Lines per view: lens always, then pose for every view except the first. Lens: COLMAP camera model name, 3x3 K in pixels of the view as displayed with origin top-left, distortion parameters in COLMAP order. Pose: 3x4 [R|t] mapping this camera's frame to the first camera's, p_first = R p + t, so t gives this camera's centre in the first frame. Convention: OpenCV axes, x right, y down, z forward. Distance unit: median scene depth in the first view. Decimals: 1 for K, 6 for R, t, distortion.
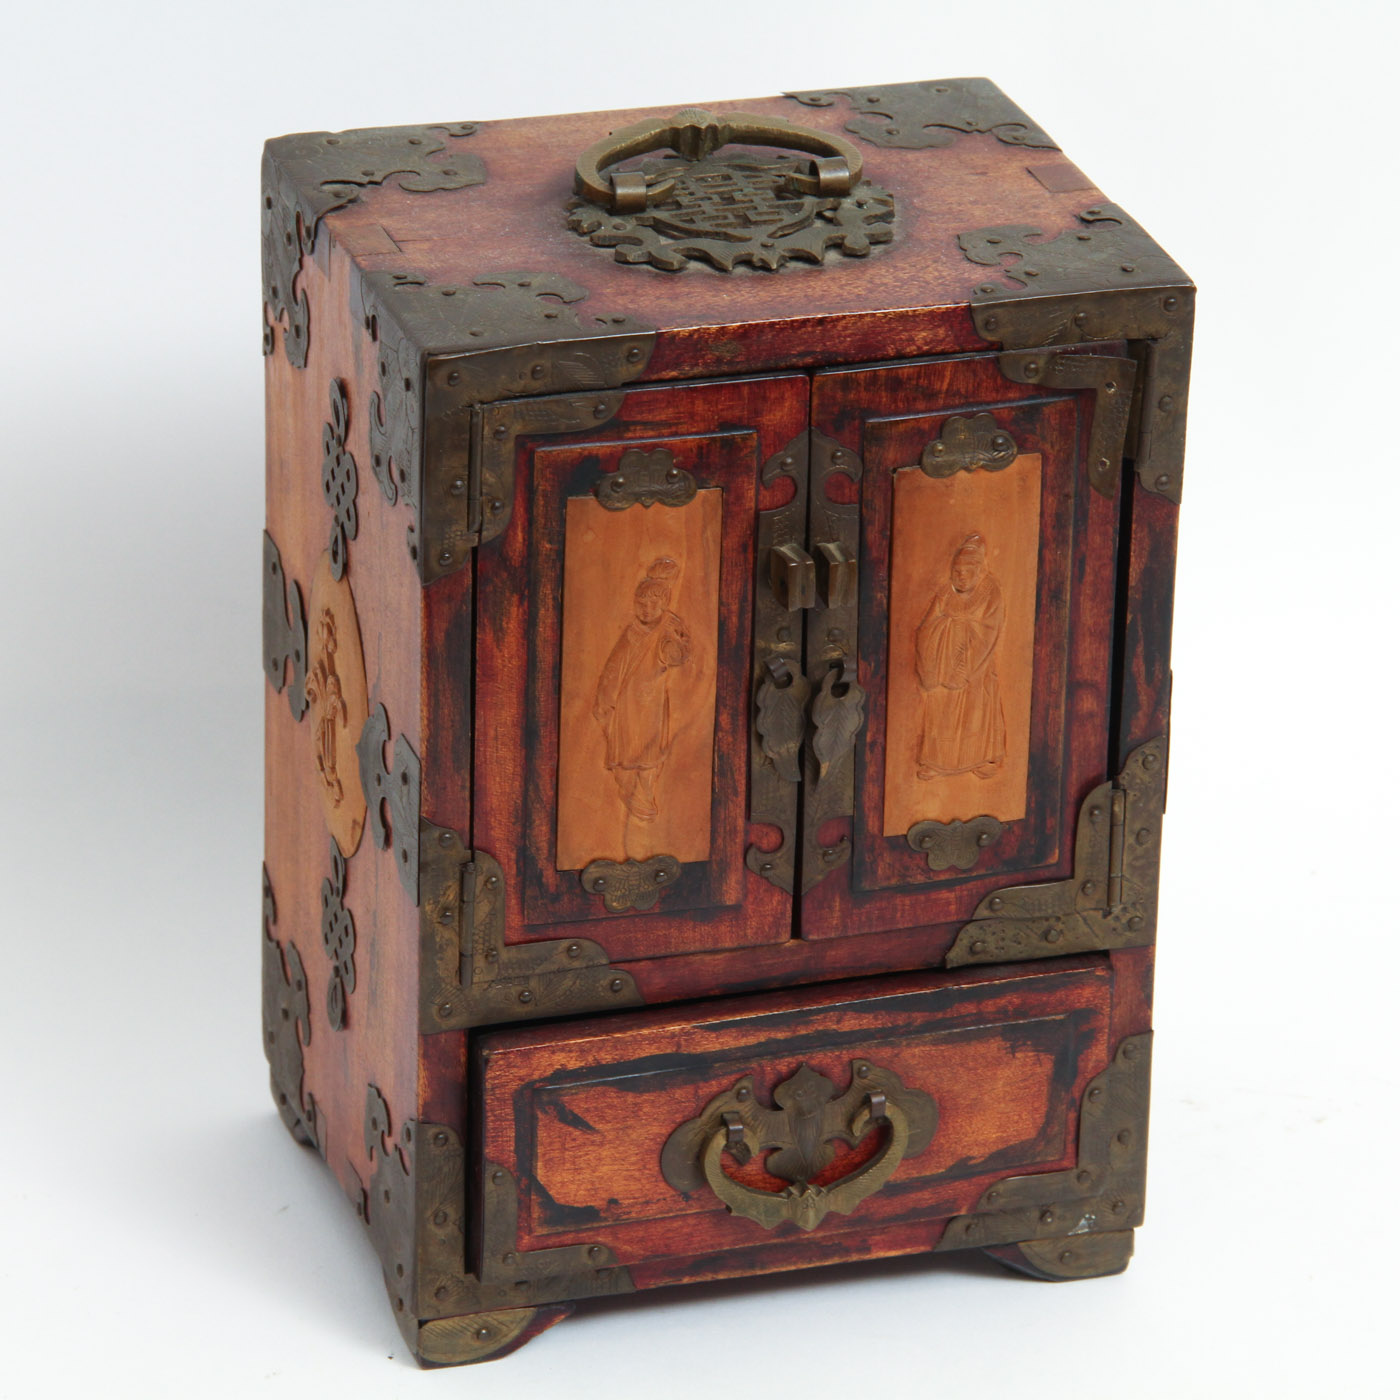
lens RADIAL K [[7293.8, 0, 694.8], [0, 7293.8, 704.0], [0, 0, 1]] dist [0.526729, 0.000000]
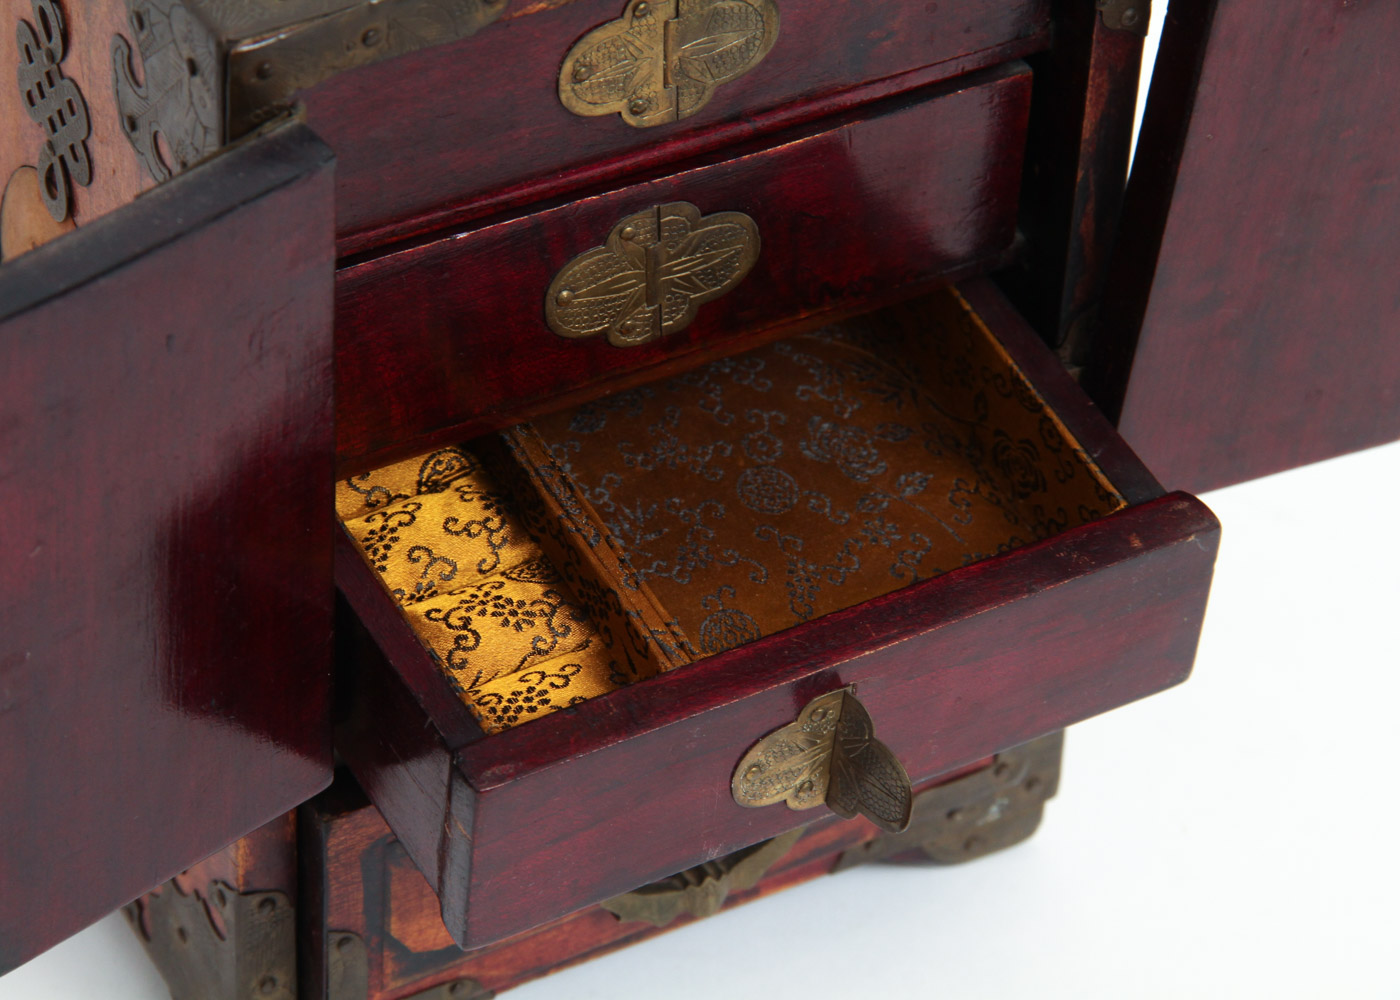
lens RADIAL K [[5585.9, 0, 706.5], [0, 5585.9, 504.6], [0, 0, 1]] dist [0.665042, 0.000000]
pose [[0.980210, -0.114144, 0.161737, -0.081673], [0.062945, 0.954336, 0.292030, -0.156905], [-0.187685, -0.276070, 0.942634, 0.428511]]
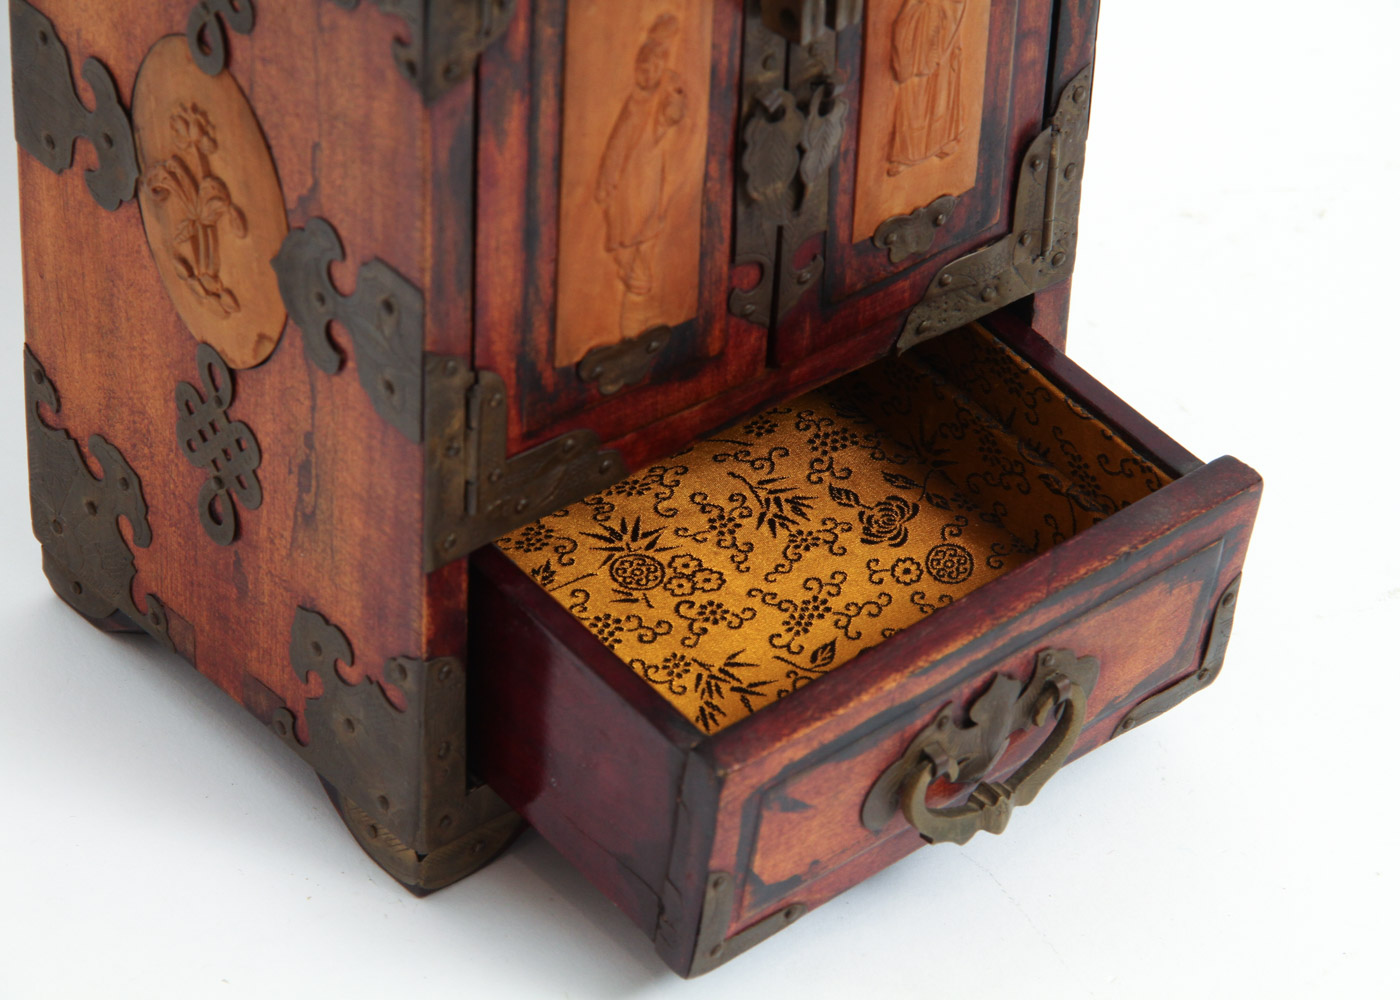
lens RADIAL K [[5585.9, 0, 696.8], [0, 5585.9, 489.9], [0, 0, 1]] dist [0.665042, 0.000000]
pose [[0.925259, -0.215542, 0.312150, -0.215102], [0.142143, 0.959932, 0.241509, -0.122855], [-0.351698, -0.179088, 0.918823, 0.364003]]
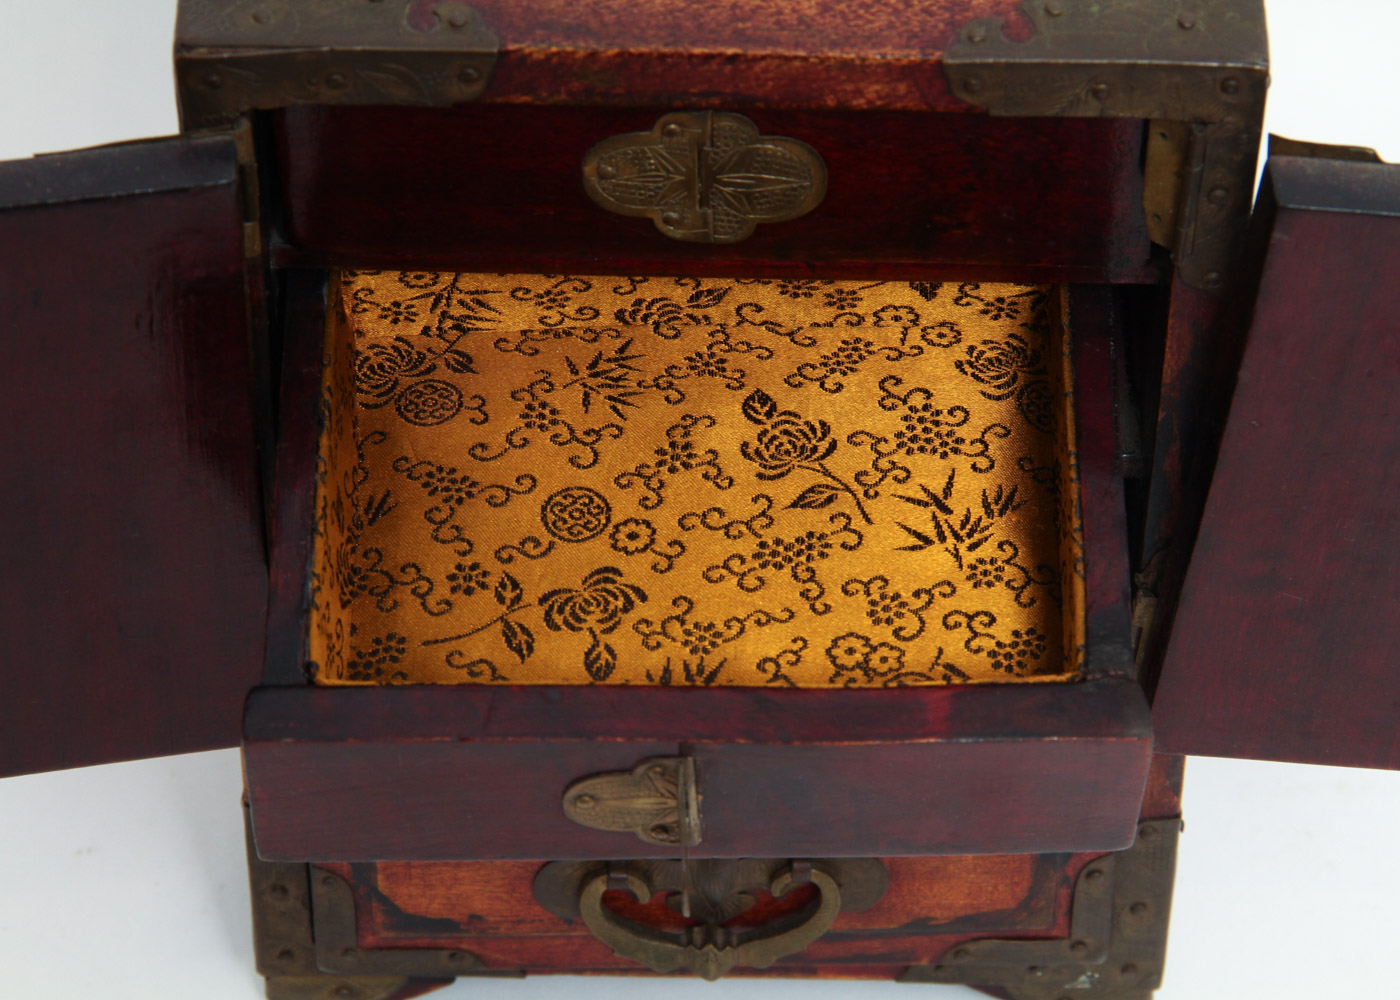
lens RADIAL K [[4867.5, 0, 697.3], [0, 4867.5, 501.4], [0, 0, 1]] dist [0.453252, 0.000000]
pose [[0.949391, 0.210795, -0.232858, 0.135040], [-0.115167, 0.923340, 0.366304, -0.186722], [0.292222, -0.320948, 0.900888, 0.518555]]
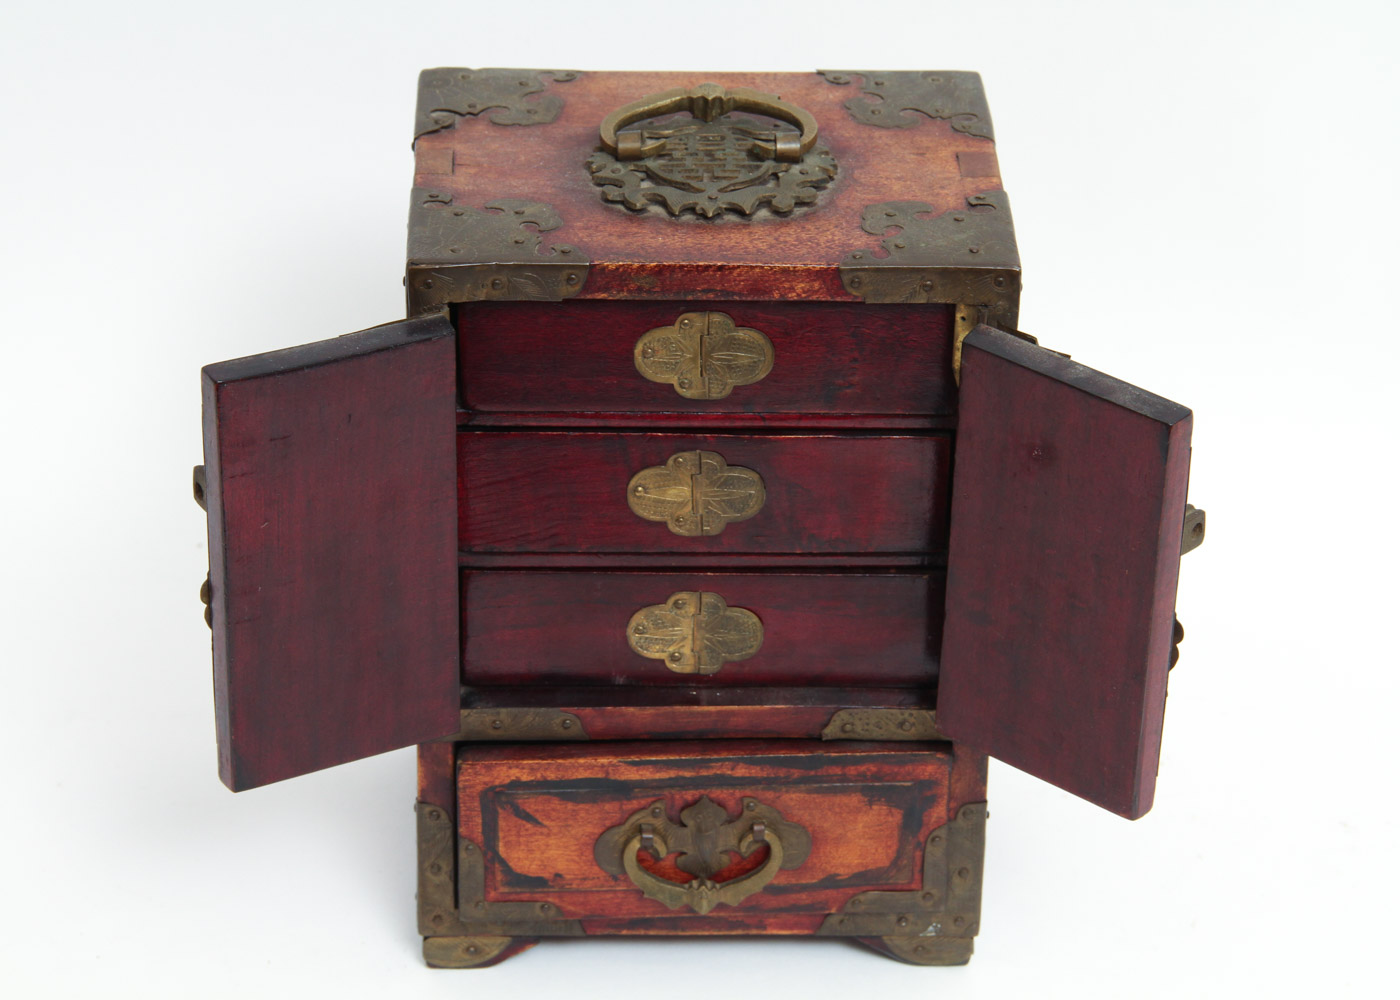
lens RADIAL K [[4026.7, 0, 711.8], [0, 4026.7, 498.0], [0, 0, 1]] dist [0.564231, 0.000000]
pose [[0.962746, 0.130377, -0.236899, 0.188335], [-0.109417, 0.988991, 0.099625, -0.081200], [0.247279, -0.069992, 0.966413, 0.280272]]
